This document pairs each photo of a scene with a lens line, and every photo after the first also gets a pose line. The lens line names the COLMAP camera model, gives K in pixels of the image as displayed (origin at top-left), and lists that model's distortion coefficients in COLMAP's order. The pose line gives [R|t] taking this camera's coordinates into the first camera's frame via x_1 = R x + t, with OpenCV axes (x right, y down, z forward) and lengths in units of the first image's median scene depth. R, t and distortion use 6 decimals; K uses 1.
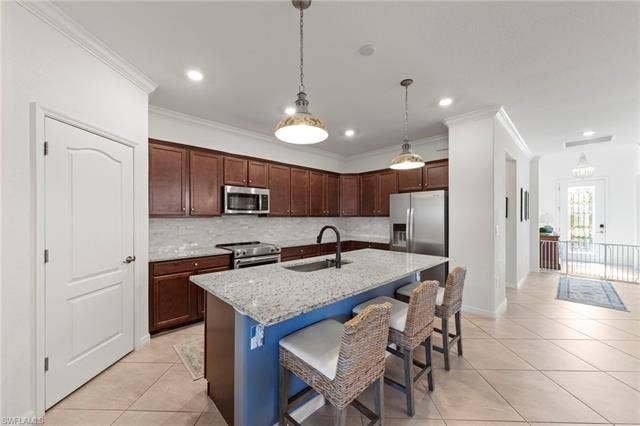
lens RADIAL K [[239.1, 0, 322.1], [0, 239.1, 215.5], [0, 0, 1]] dist [0.002106, -0.000082]
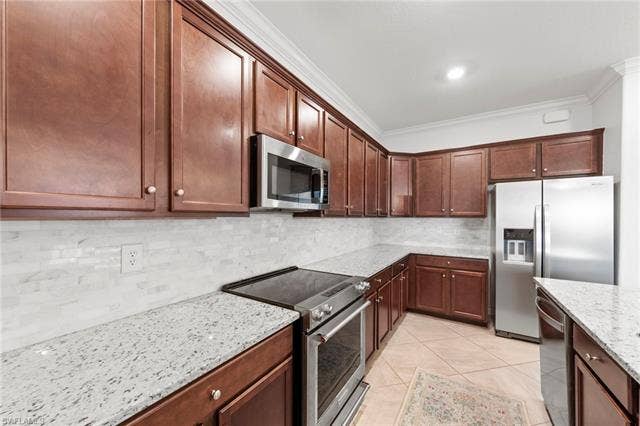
lens RADIAL K [[239.1, 0, 317.4], [0, 239.1, 215.5], [0, 0, 1]] dist [0.002106, -0.000082]
pose [[0.972652, 0.005704, 0.232197, -0.362753], [-0.005784, 0.999983, -0.000337, 0.002937], [-0.232195, -0.001015, 0.972669, 0.543776]]
